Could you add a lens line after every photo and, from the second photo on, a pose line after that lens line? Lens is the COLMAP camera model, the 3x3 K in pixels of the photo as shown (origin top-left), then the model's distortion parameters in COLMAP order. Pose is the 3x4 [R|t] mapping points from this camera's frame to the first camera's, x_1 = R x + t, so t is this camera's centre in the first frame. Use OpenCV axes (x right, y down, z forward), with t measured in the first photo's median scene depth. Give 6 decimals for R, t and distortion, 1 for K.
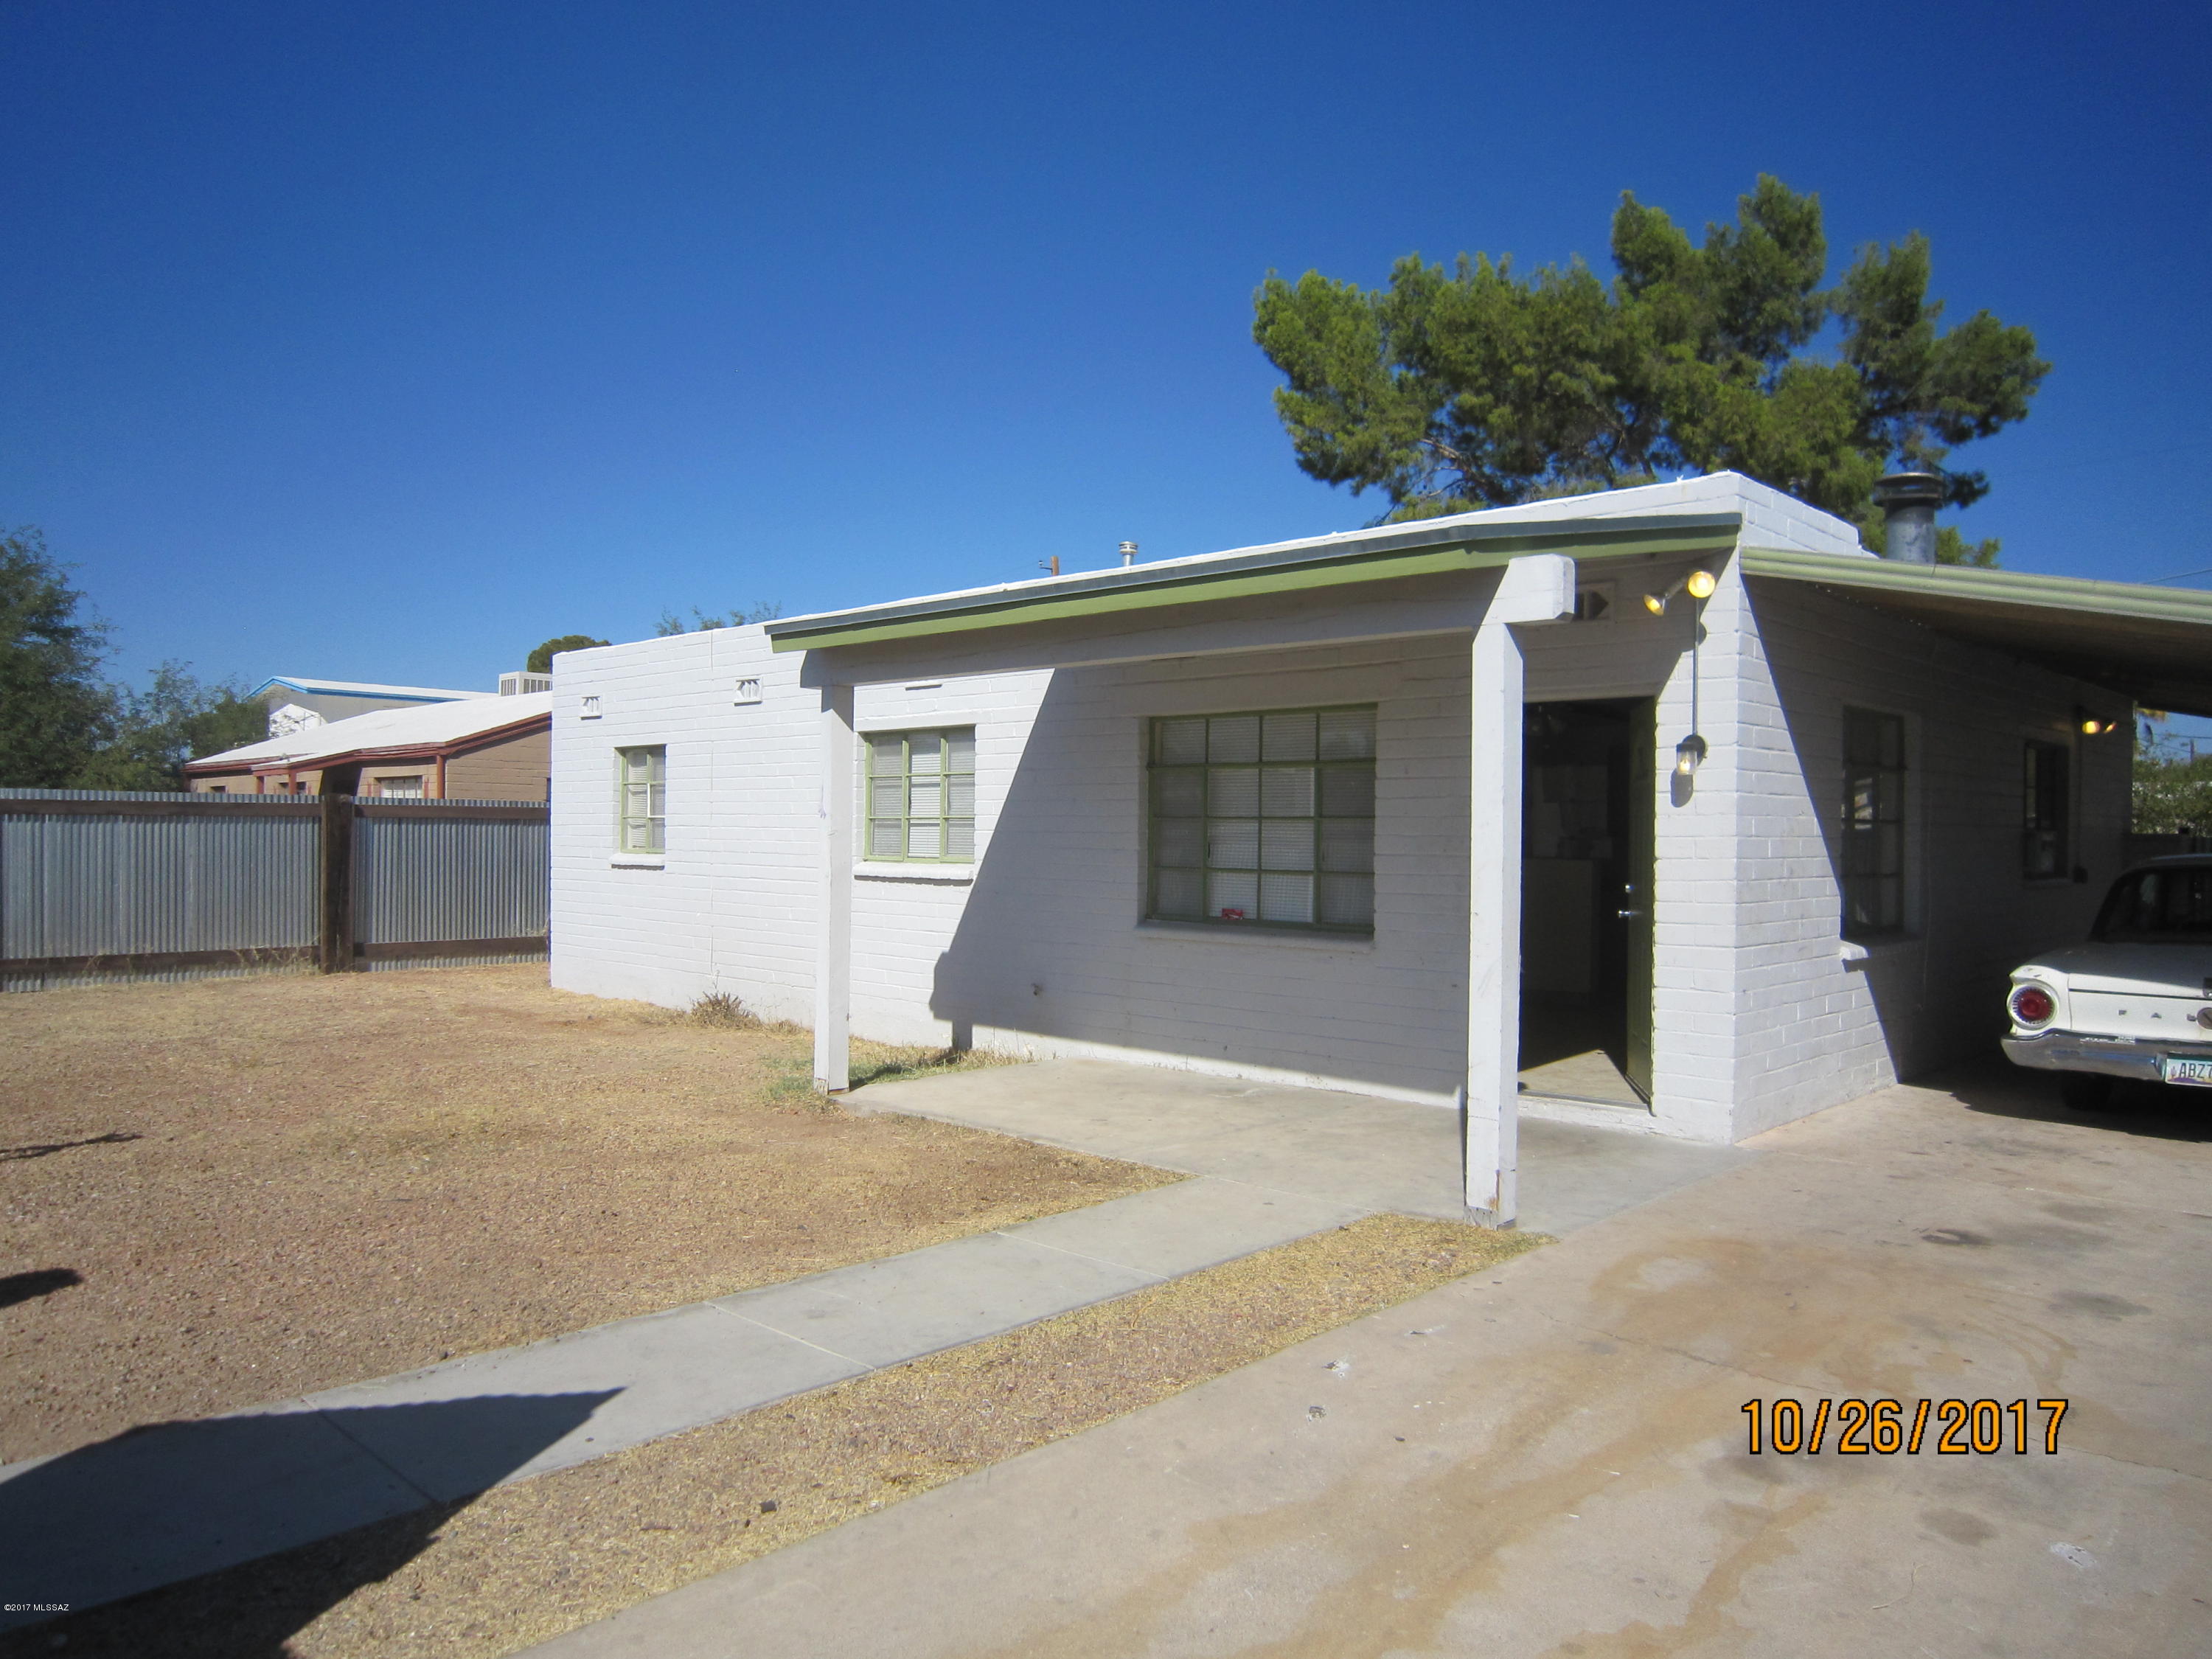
lens RADIAL K [[1555.7, 0, 1106.0], [0, 1555.7, 829.5], [0, 0, 1]] dist [-0.071618, 0.050511]
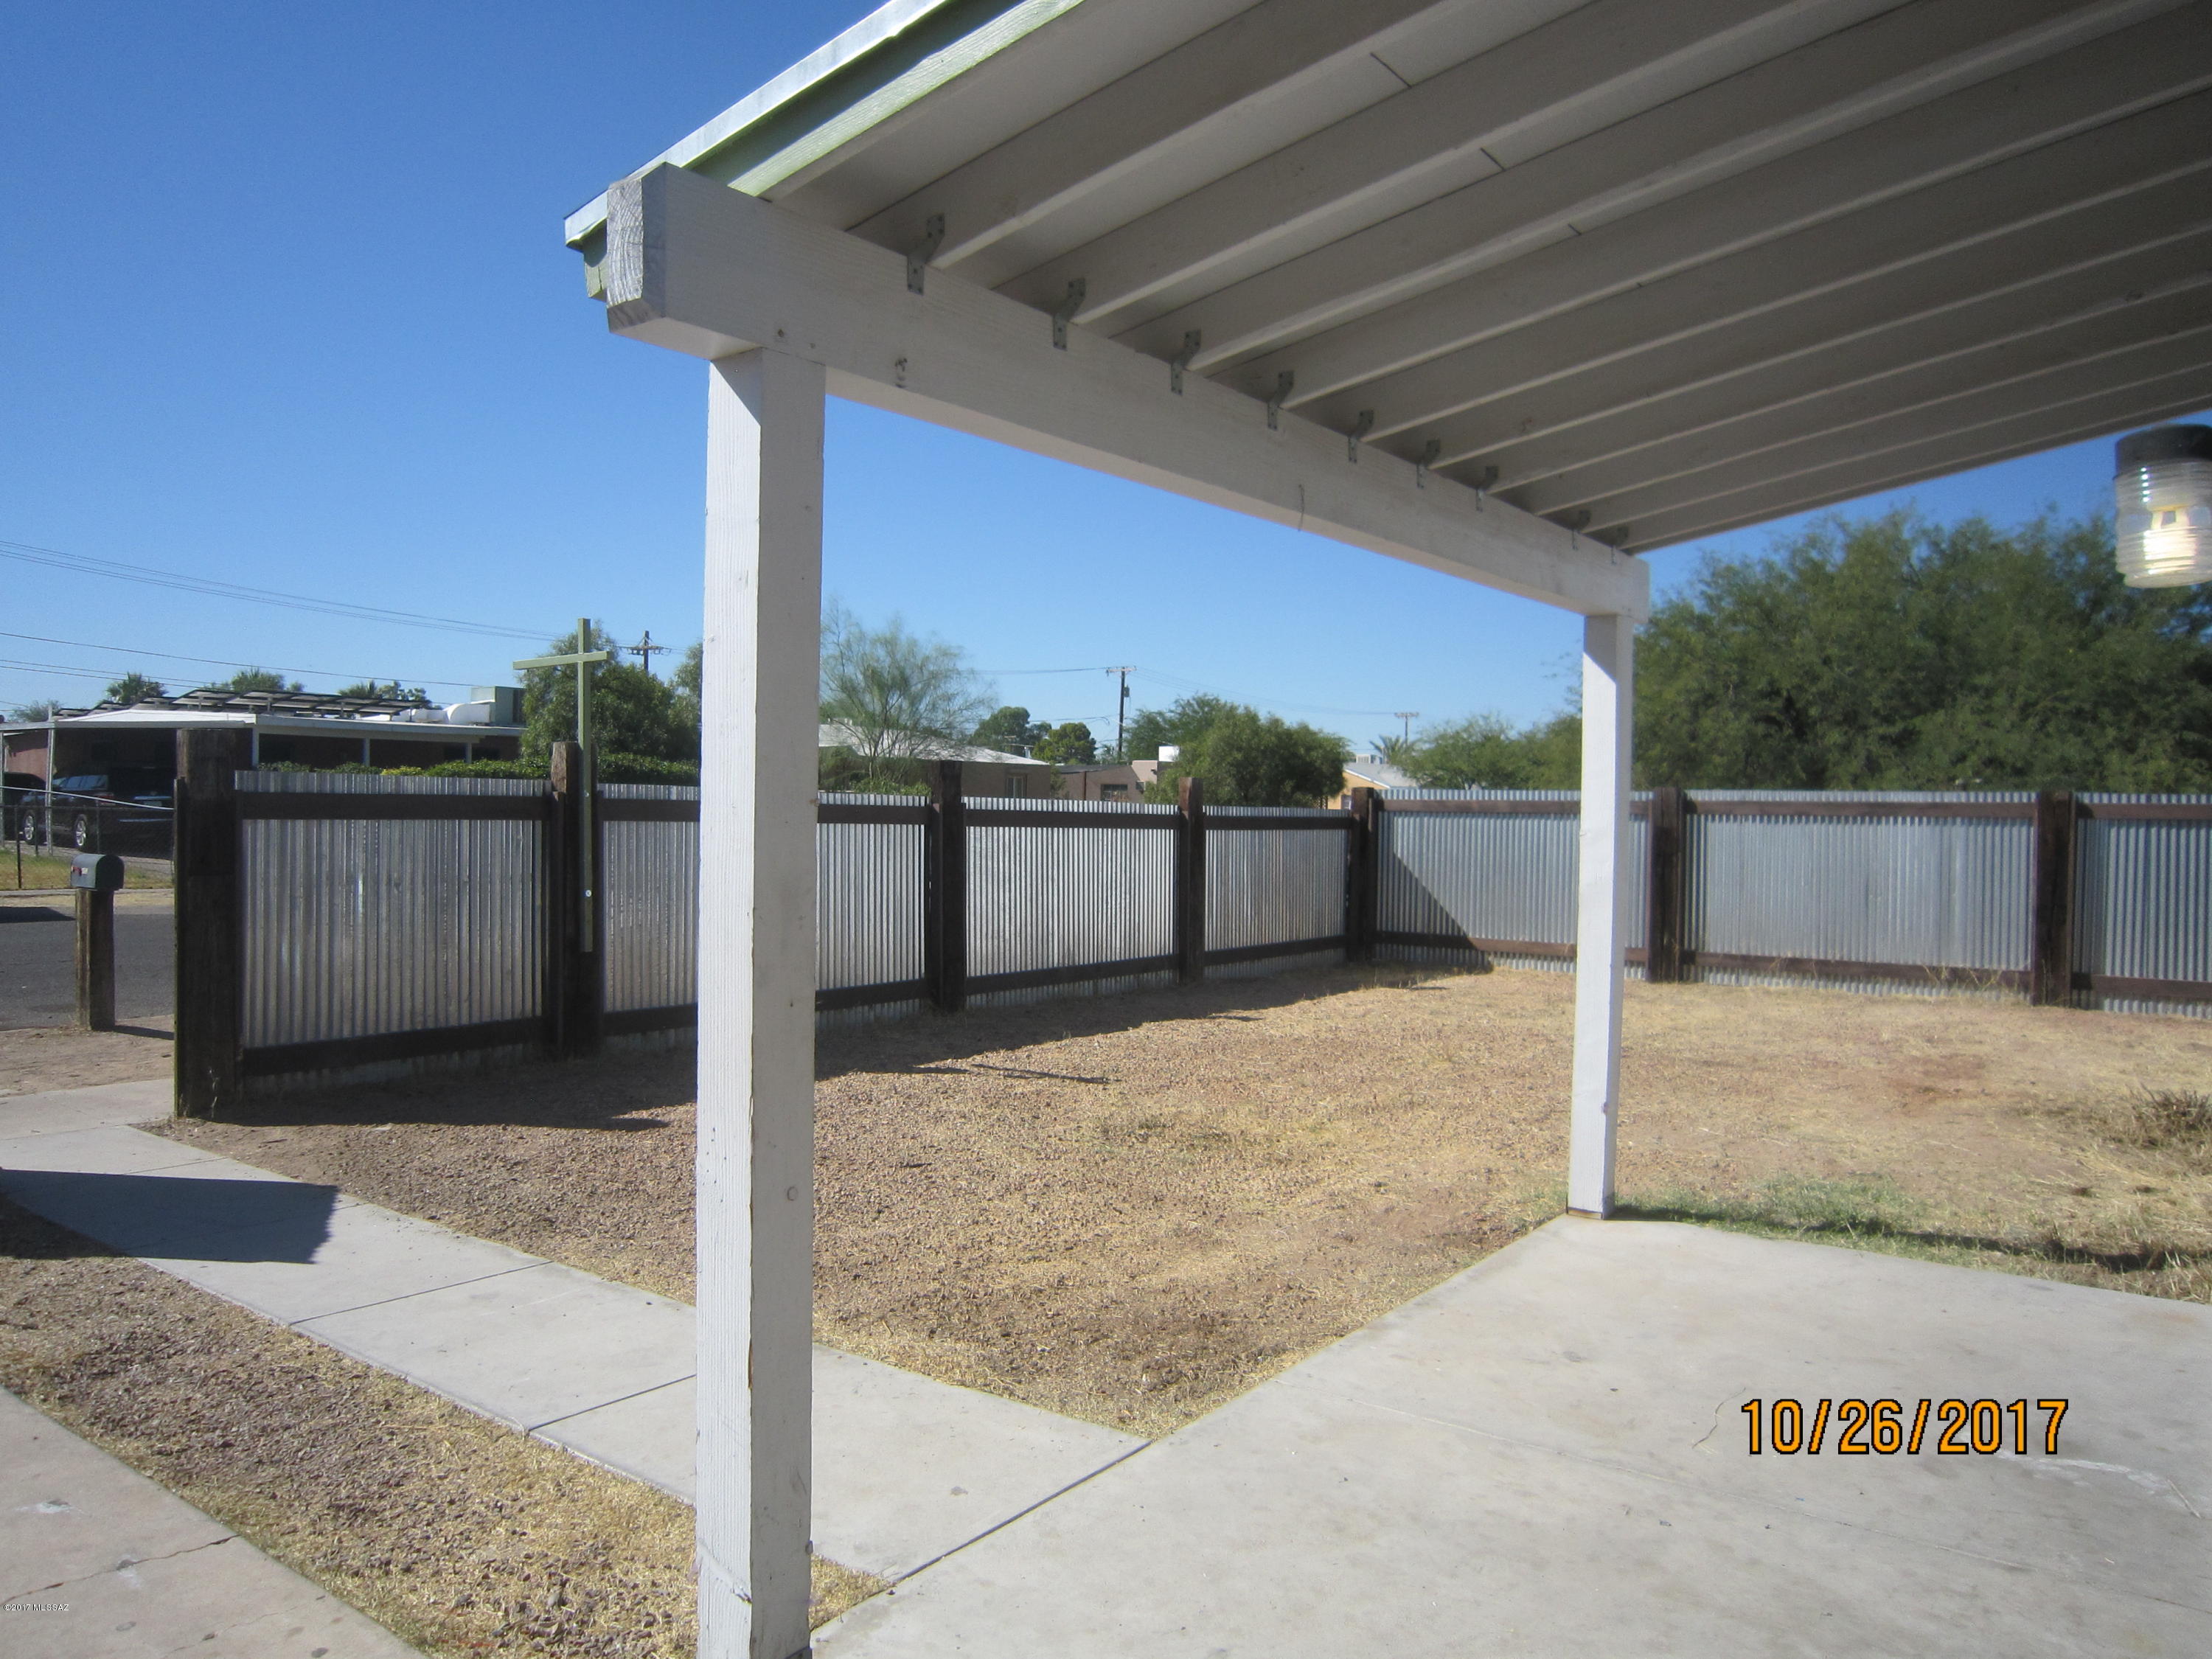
lens RADIAL K [[1555.7, 0, 1106.0], [0, 1555.7, 829.5], [0, 0, 1]] dist [-0.071618, 0.050511]
pose [[0.100798, 0.004405, -0.994897, 0.290255], [-0.005712, 0.999976, 0.003848, -0.003106], [0.994891, 0.005295, 0.100821, 0.430167]]
